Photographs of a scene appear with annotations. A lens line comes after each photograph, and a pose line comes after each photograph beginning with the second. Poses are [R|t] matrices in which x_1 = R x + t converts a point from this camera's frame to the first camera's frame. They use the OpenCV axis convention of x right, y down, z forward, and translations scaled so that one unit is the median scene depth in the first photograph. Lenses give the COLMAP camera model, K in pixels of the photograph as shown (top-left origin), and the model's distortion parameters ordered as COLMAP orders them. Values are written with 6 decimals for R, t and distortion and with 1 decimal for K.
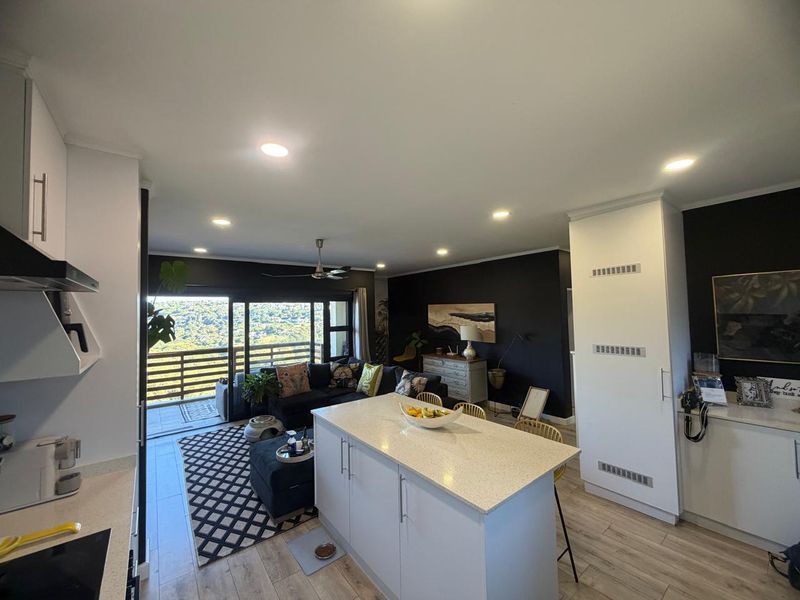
lens RADIAL K [[315.9, 0, 398.1], [0, 315.9, 303.2], [0, 0, 1]] dist [0.002881, -0.000238]
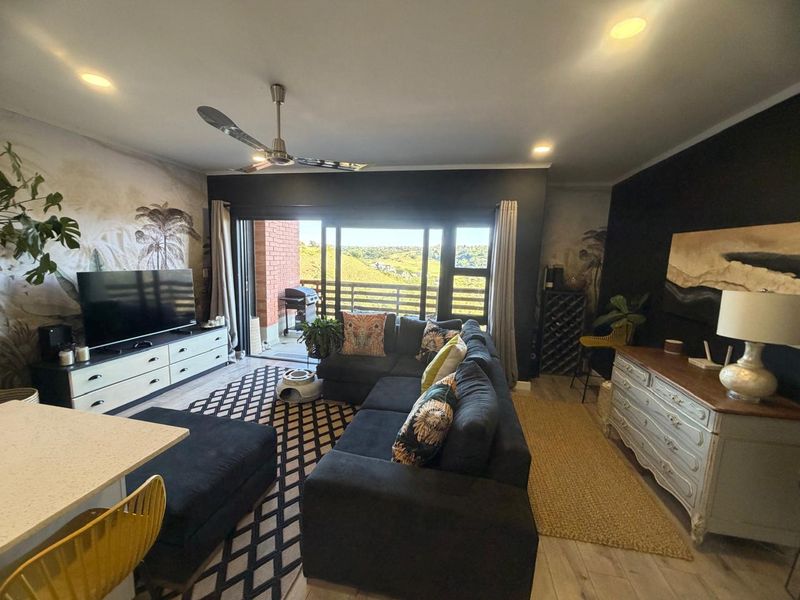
lens RADIAL K [[316.8, 0, 398.3], [0, 316.8, 301.6], [0, 0, 1]] dist [-0.005872, 0.000725]
pose [[0.644140, 0.149717, -0.750112, 0.228344], [-0.025614, 0.984329, 0.174470, 0.037515], [0.764479, -0.093170, 0.637881, 0.554829]]
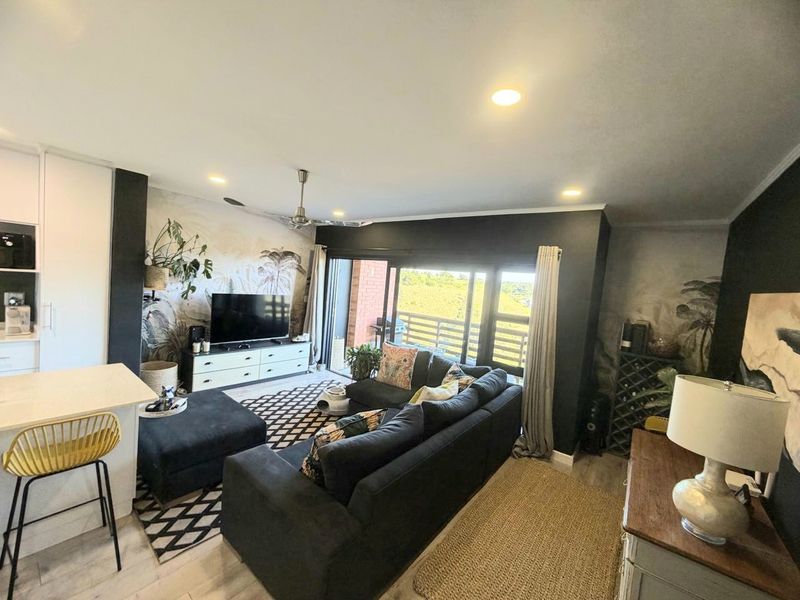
lens RADIAL K [[316.8, 0, 396.3], [0, 316.8, 300.3], [0, 0, 1]] dist [-0.005872, 0.000725]
pose [[0.231111, 0.103223, -0.967436, 0.374160], [-0.065756, 0.993740, 0.090321, 0.009574], [0.970703, 0.042740, 0.236452, 0.739290]]
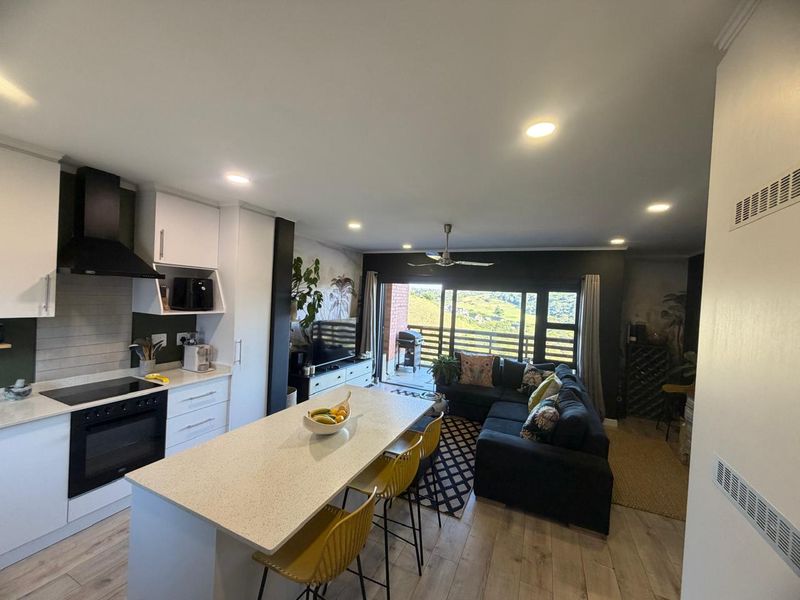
lens RADIAL K [[316.8, 0, 396.2], [0, 316.8, 300.7], [0, 0, 1]] dist [-0.005872, 0.000725]
pose [[0.450670, 0.056905, -0.890875, 0.380758], [-0.032526, 0.998350, 0.047316, -0.009419], [0.892098, 0.007653, 0.451777, 0.306867]]
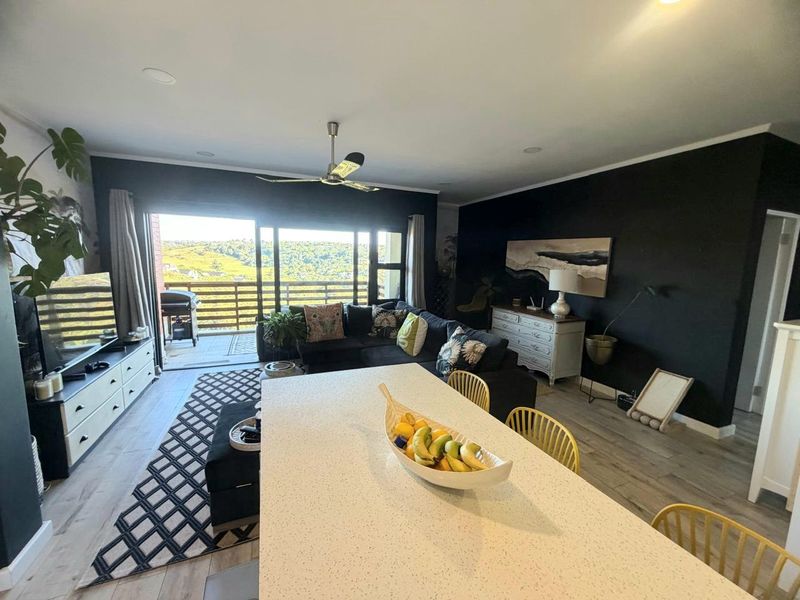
lens RADIAL K [[316.8, 0, 397.8], [0, 316.8, 301.0], [0, 0, 1]] dist [-0.005872, 0.000725]
pose [[0.963619, 0.077718, -0.255730, 0.057738], [-0.034996, 0.985242, 0.167553, 0.036164], [0.264978, -0.152508, 0.952118, 0.243778]]
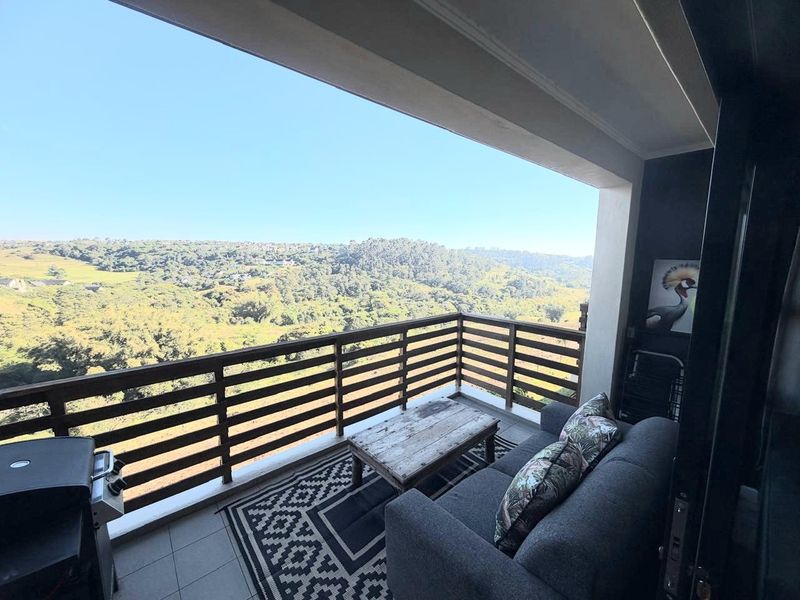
lens RADIAL K [[318.1, 0, 395.0], [0, 318.1, 302.1], [0, 0, 1]] dist [-0.002971, -0.000074]
pose [[0.999192, 0.016216, 0.036787, -0.615802], [-0.022214, 0.985365, 0.169006, 0.041727], [-0.033508, -0.169687, 0.984928, 0.820287]]
